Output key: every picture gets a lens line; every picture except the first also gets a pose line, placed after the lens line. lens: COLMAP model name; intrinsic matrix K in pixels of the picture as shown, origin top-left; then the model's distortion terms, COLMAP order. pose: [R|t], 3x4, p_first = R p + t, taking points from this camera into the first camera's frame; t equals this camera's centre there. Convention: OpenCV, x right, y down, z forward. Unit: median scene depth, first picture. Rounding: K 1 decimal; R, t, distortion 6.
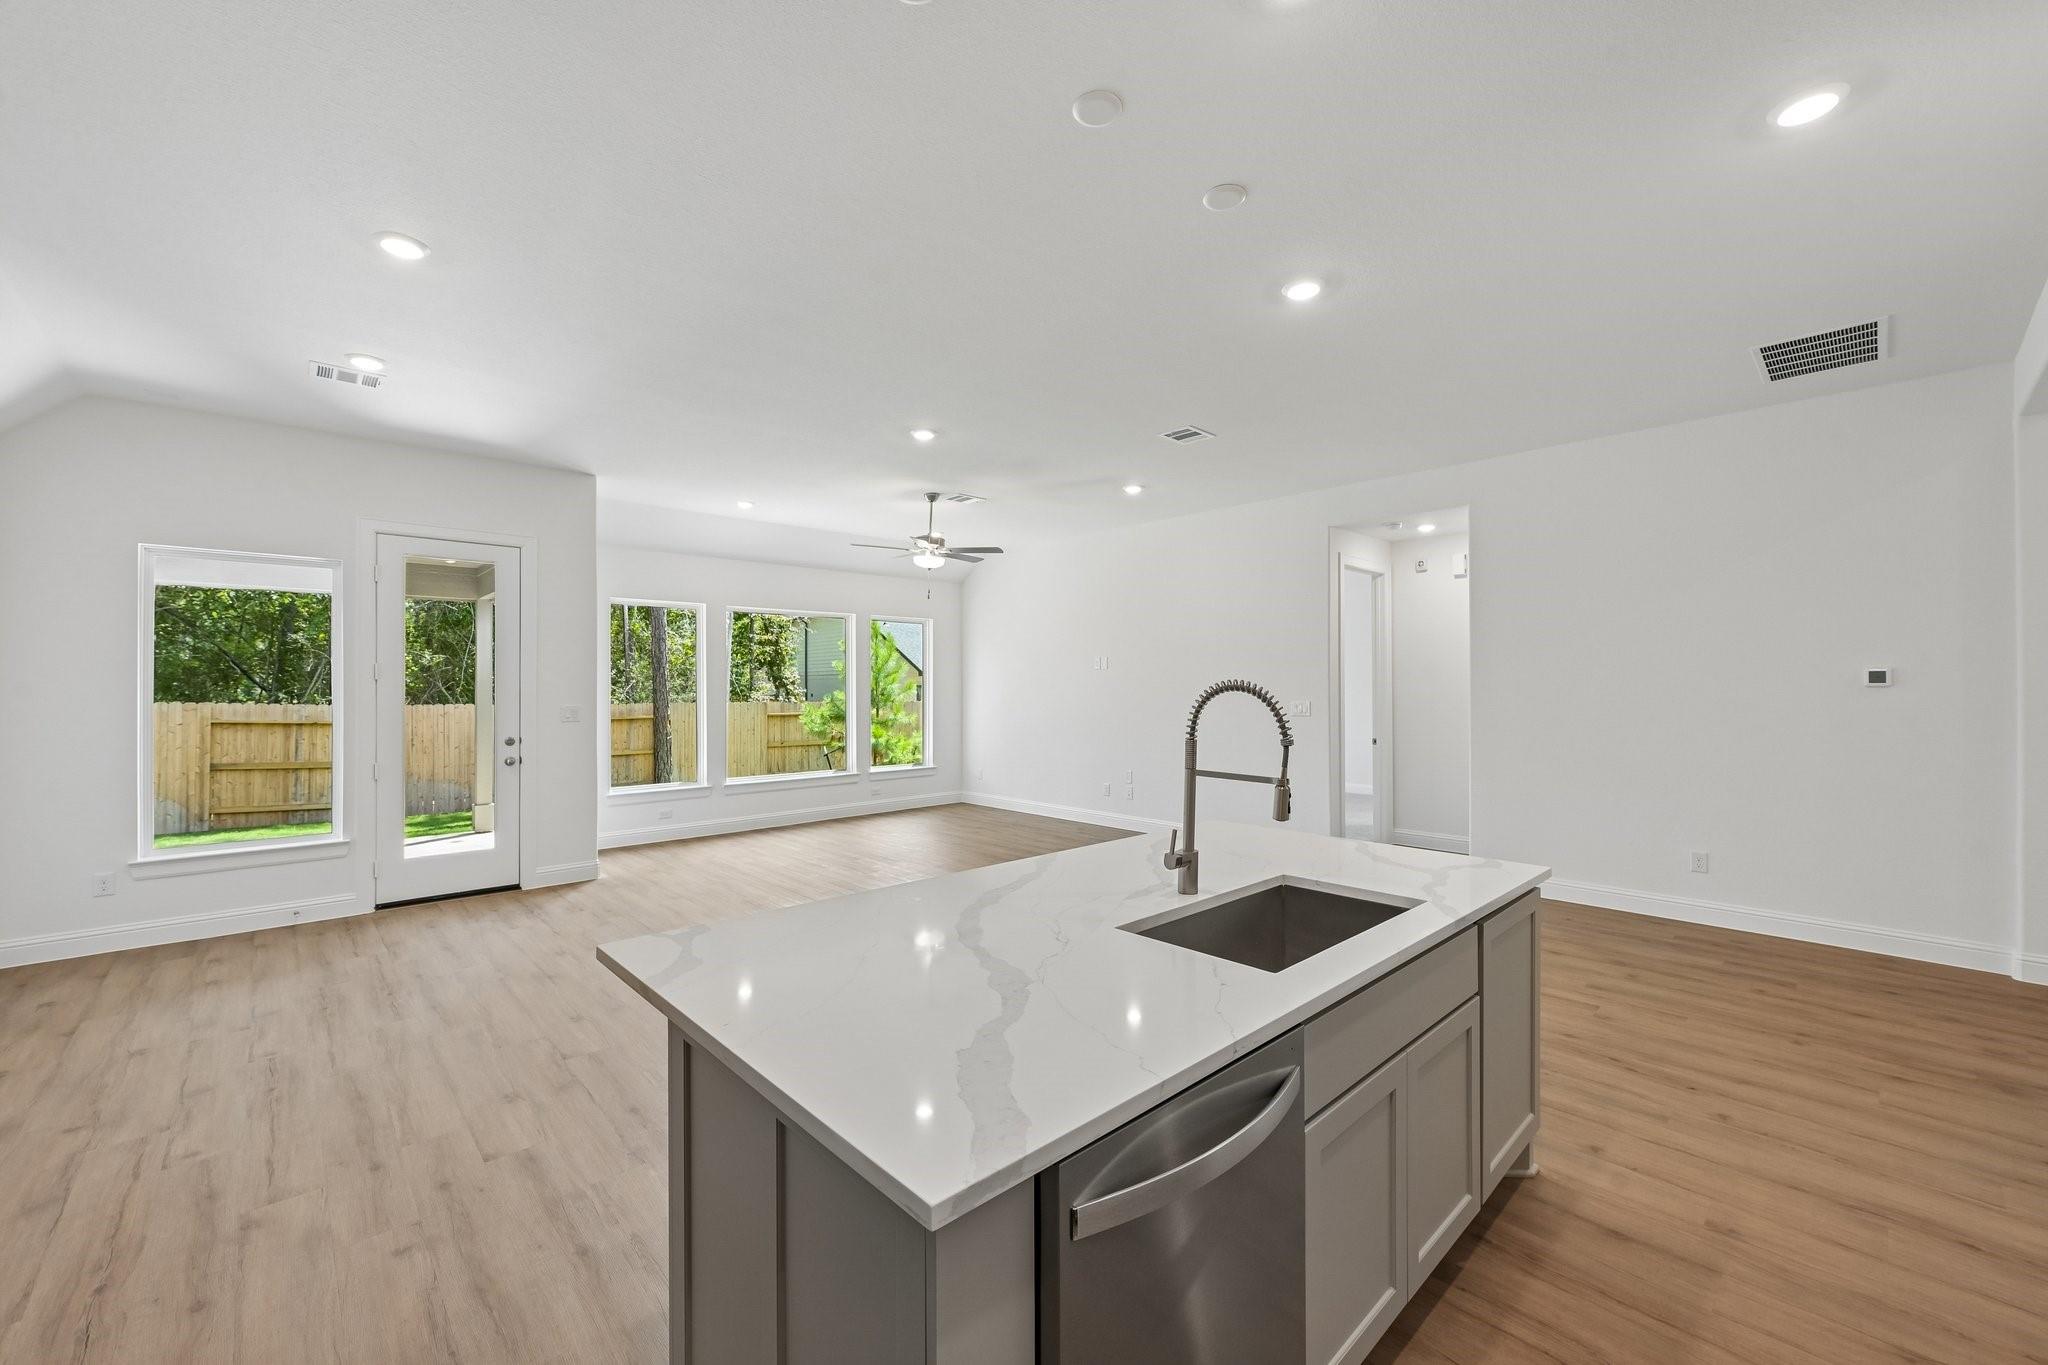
lens RADIAL K [[812.9, 0, 1022.8], [0, 812.9, 686.5], [0, 0, 1]] dist [0.001231, -0.000107]
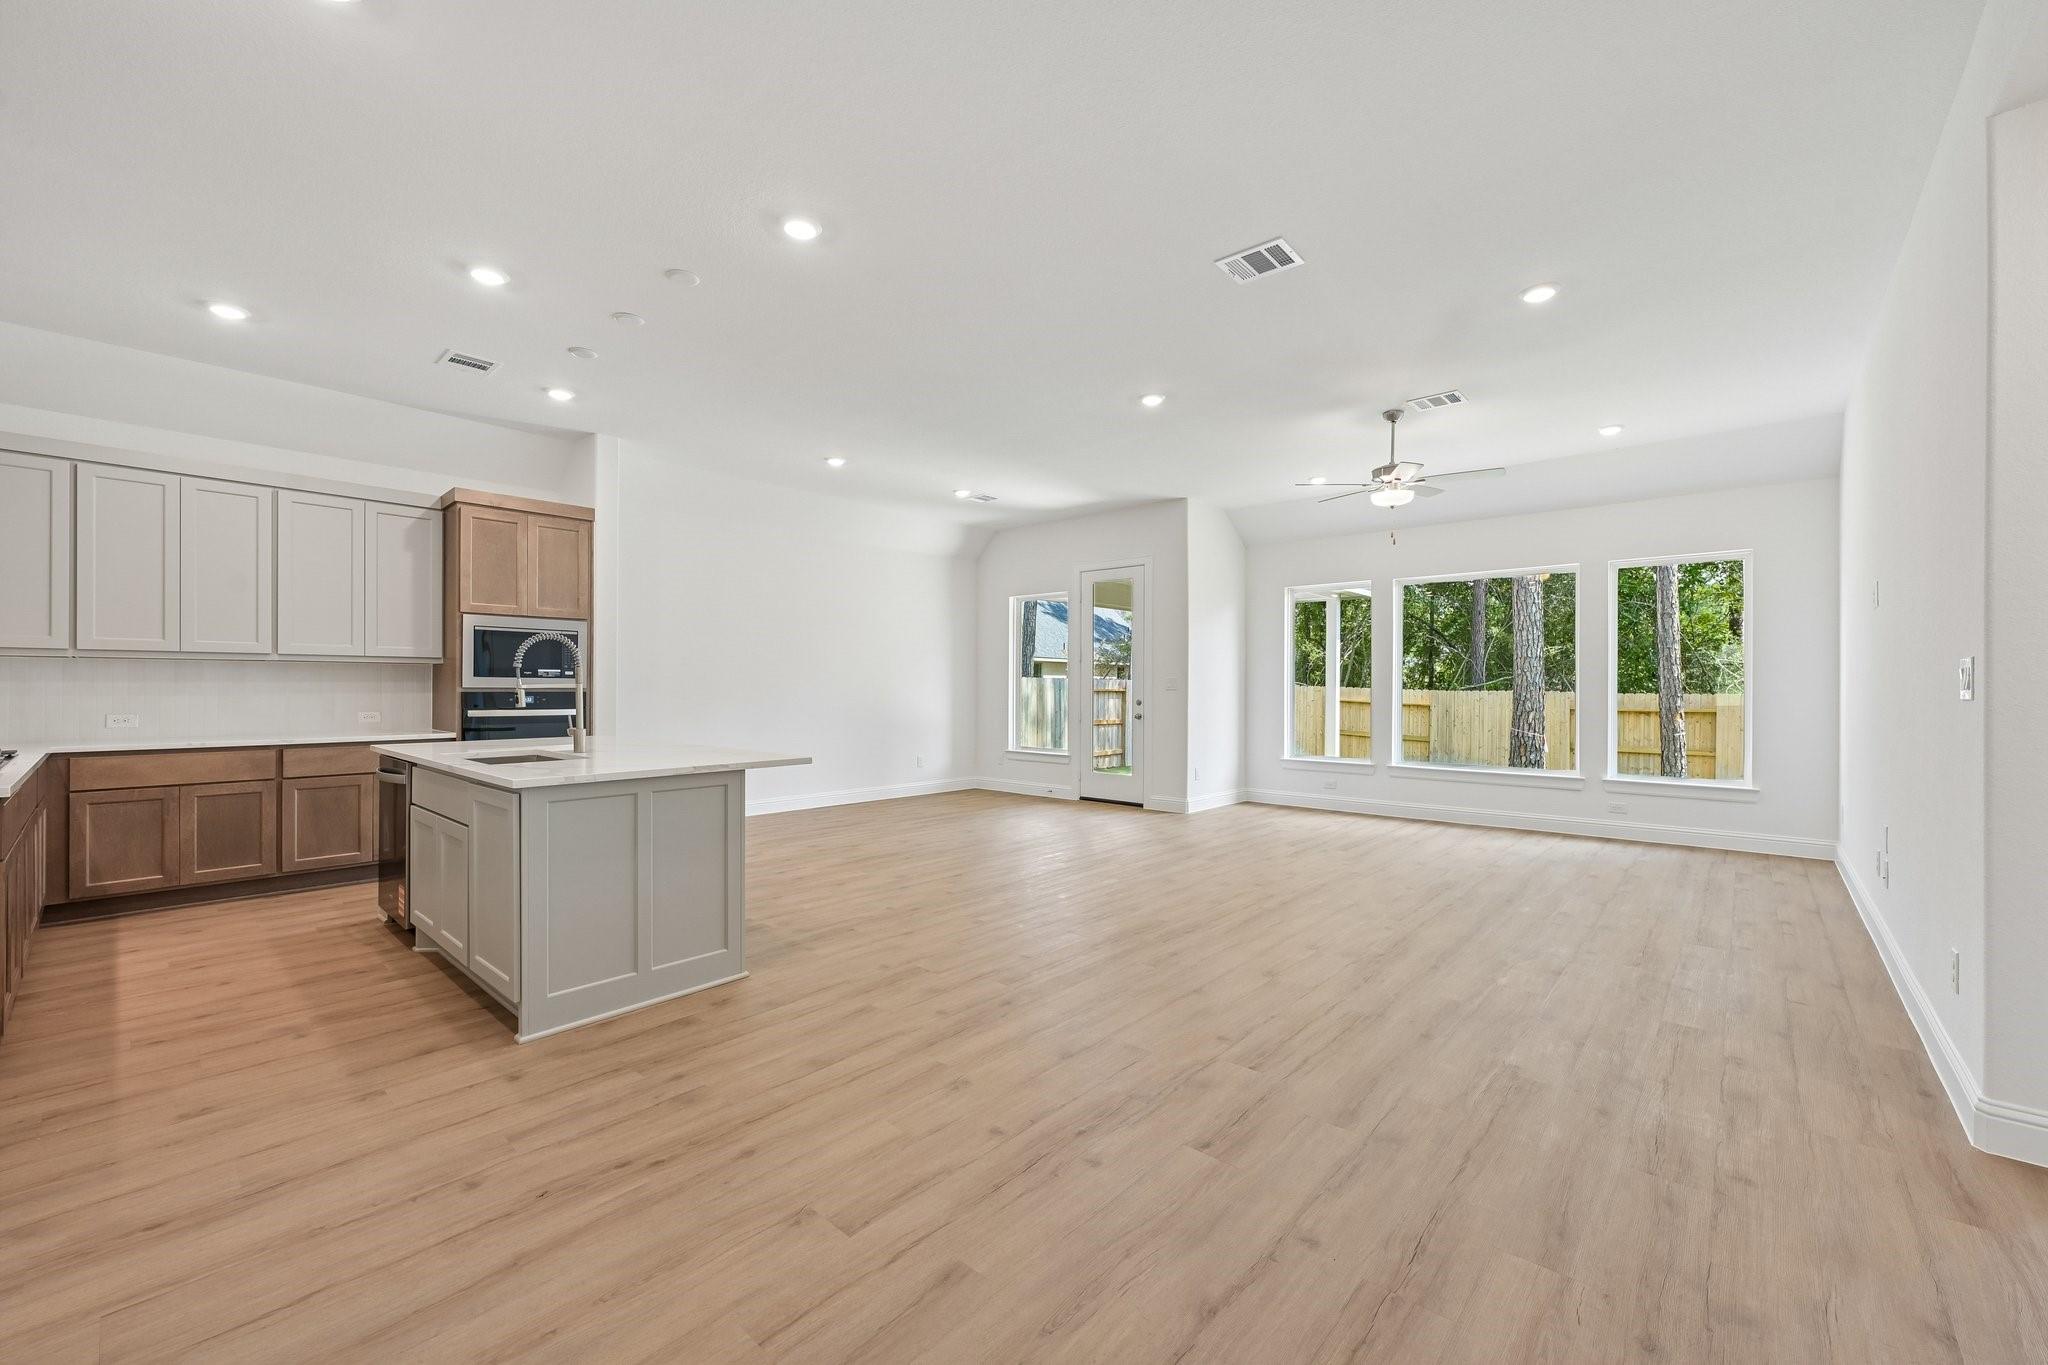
lens RADIAL K [[812.9, 0, 1022.8], [0, 812.9, 686.5], [0, 0, 1]] dist [0.001231, -0.000107]
pose [[0.084421, 0.003044, -0.996426, 1.307042], [-0.003552, 0.999990, 0.002754, 0.062310], [0.996424, 0.003307, 0.084431, 1.147588]]
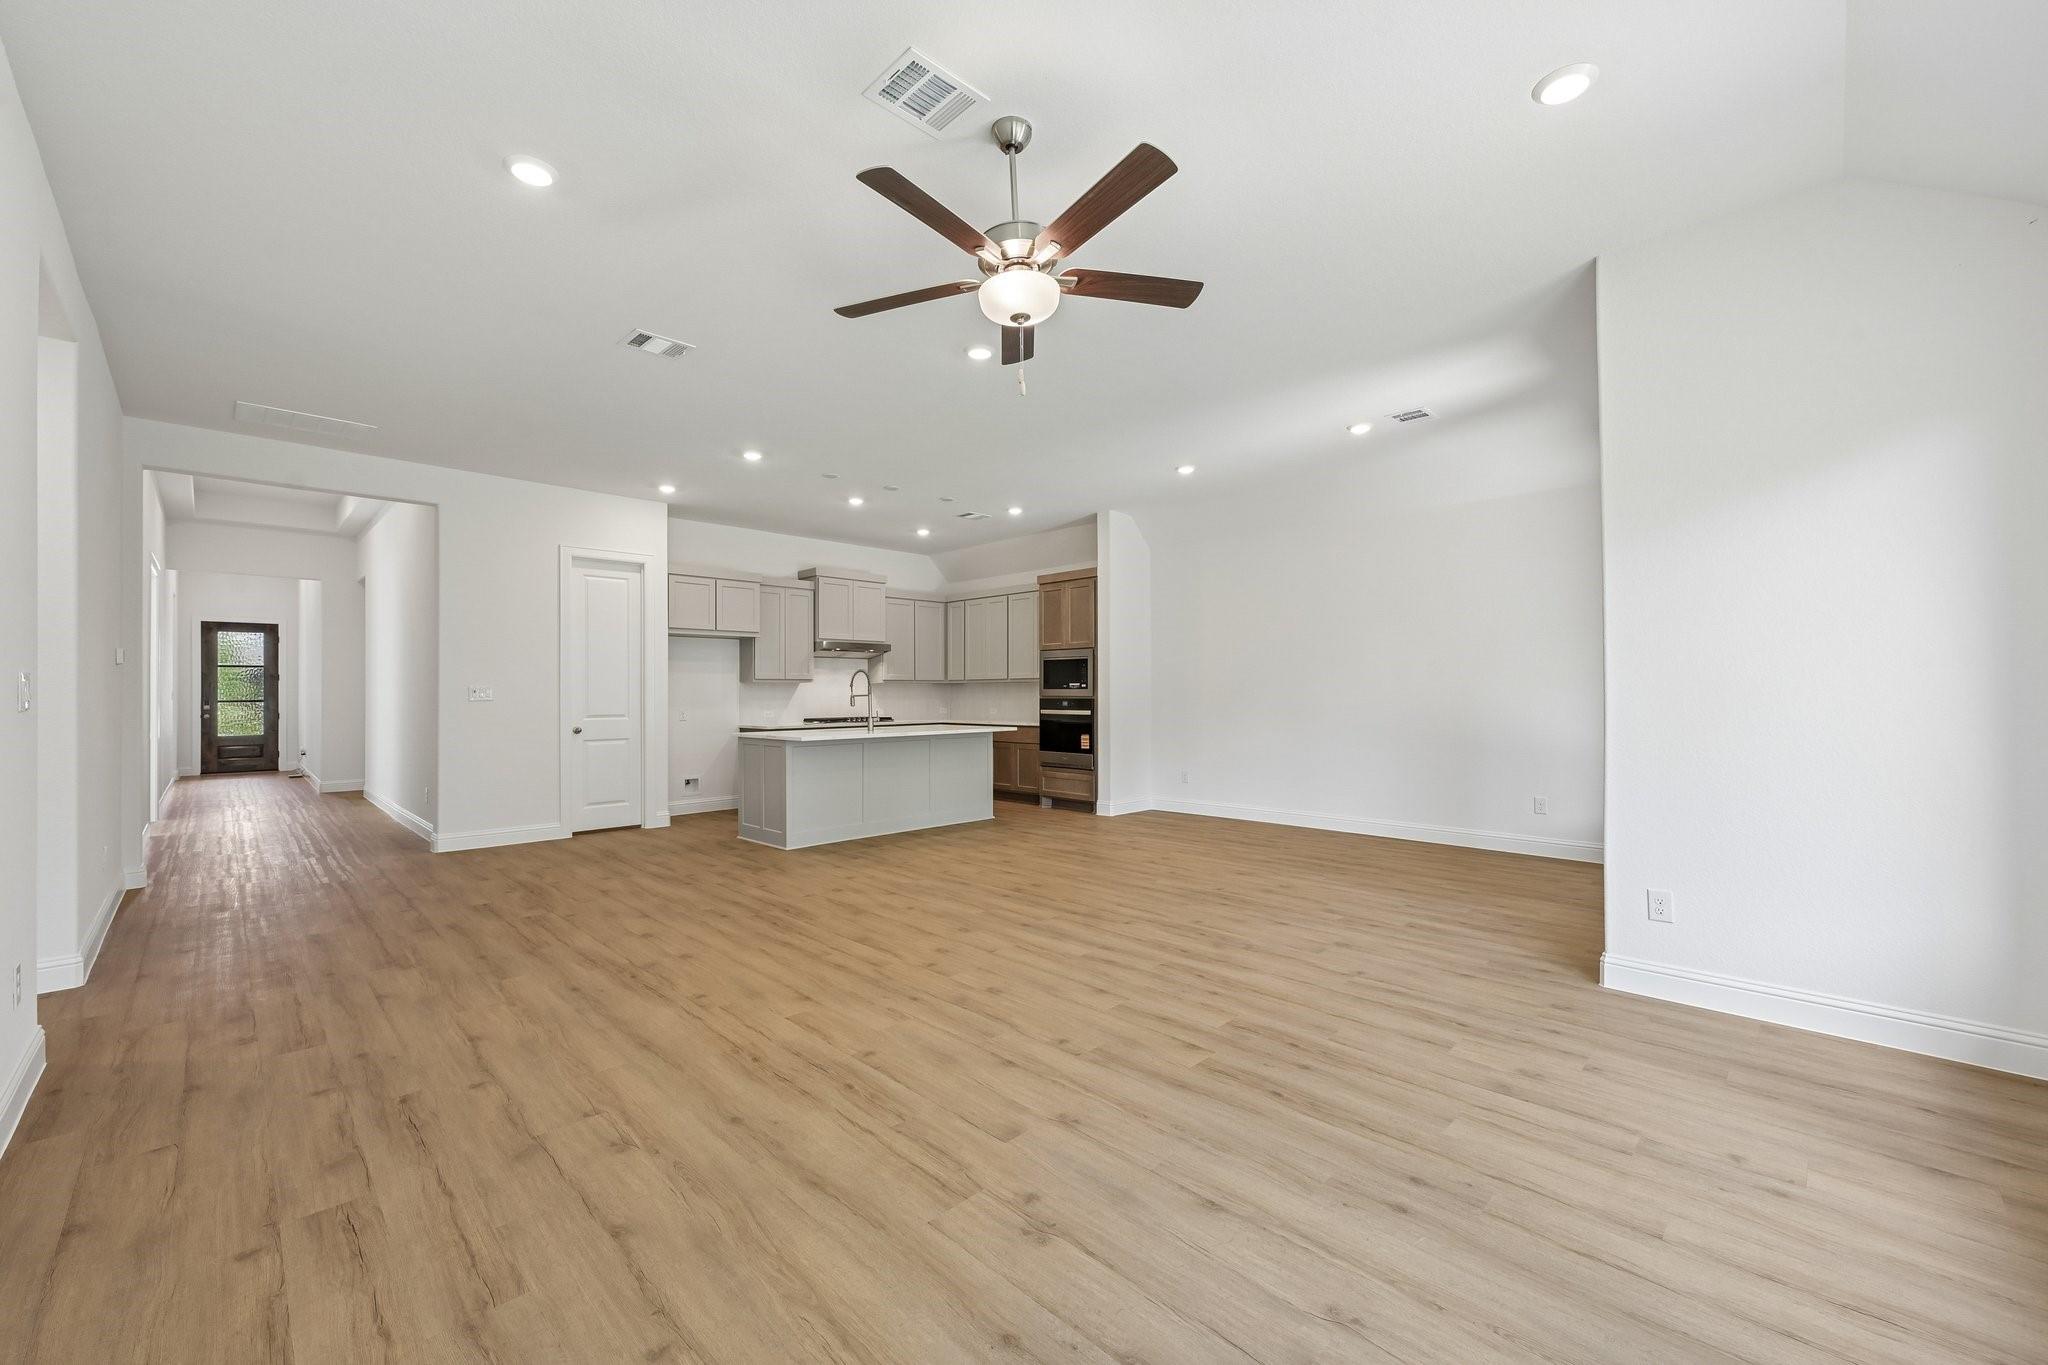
lens RADIAL K [[812.9, 0, 1022.8], [0, 812.9, 686.5], [0, 0, 1]] dist [0.001231, -0.000107]
pose [[-0.999703, 0.006899, -0.023368, -0.223174], [0.007102, 0.999938, -0.008616, 0.064675], [0.023307, -0.008780, -0.999690, 2.785707]]
